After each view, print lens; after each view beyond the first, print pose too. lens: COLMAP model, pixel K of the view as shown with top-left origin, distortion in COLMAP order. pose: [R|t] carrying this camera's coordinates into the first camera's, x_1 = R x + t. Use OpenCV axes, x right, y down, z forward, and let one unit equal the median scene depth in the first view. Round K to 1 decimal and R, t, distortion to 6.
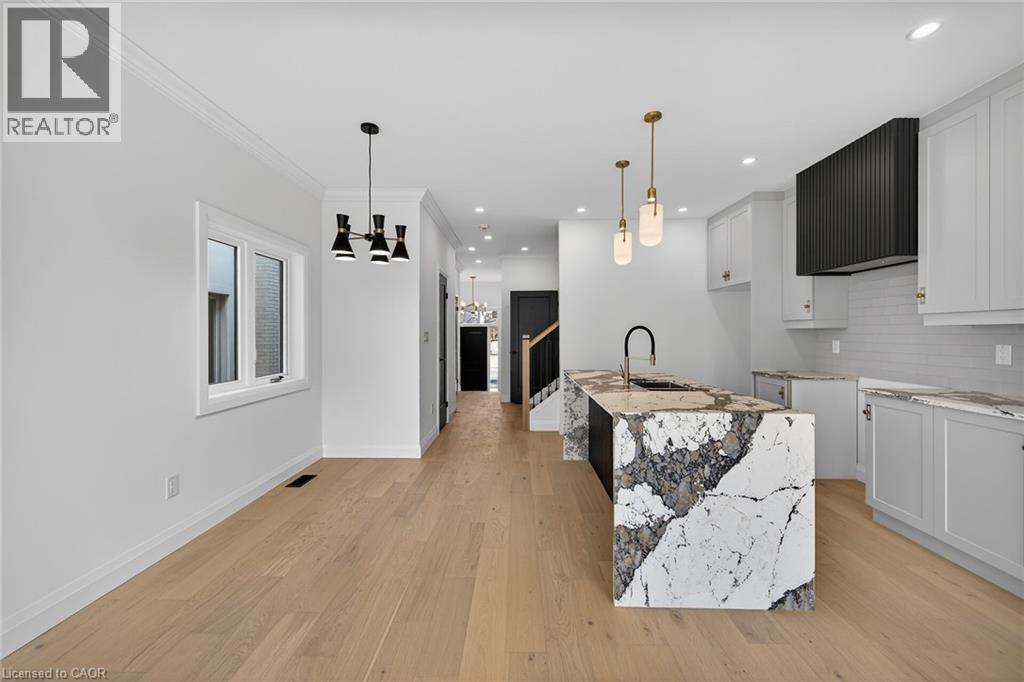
lens RADIAL K [[397.5, 0, 509.0], [0, 397.5, 334.0], [0, 0, 1]] dist [0.008253, -0.000013]
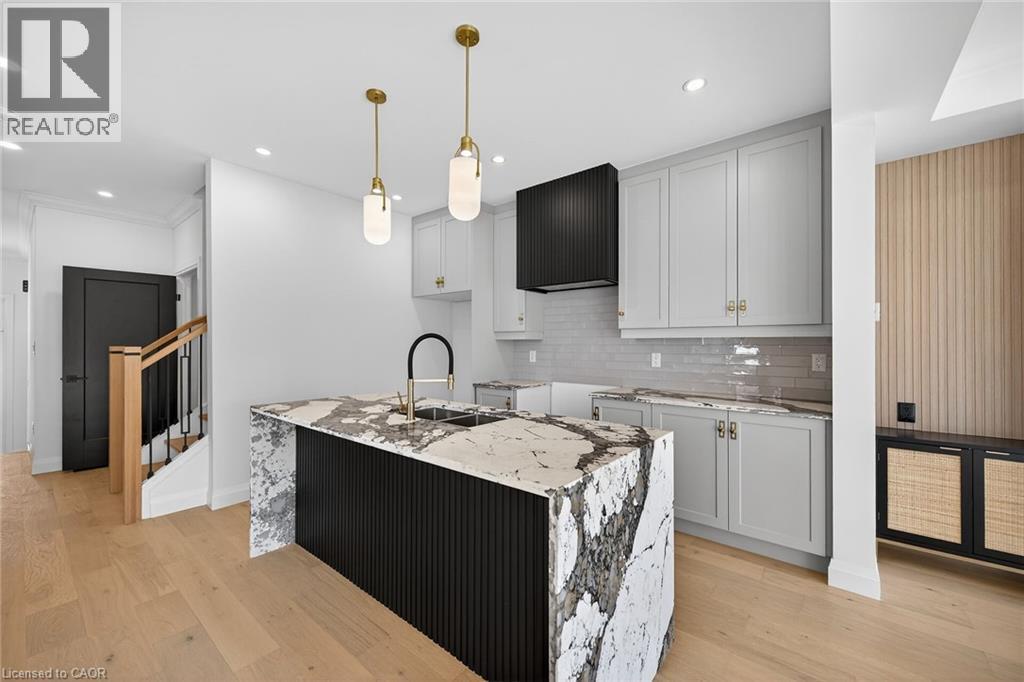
lens RADIAL K [[400.0, 0, 513.9], [0, 400.0, 343.7], [0, 0, 1]] dist [-0.001959, -0.000225]
pose [[0.610255, 0.003159, 0.792199, -0.203574], [-0.000787, 0.999994, -0.003381, 0.000247], [-0.792205, 0.001439, 0.610254, 0.716483]]
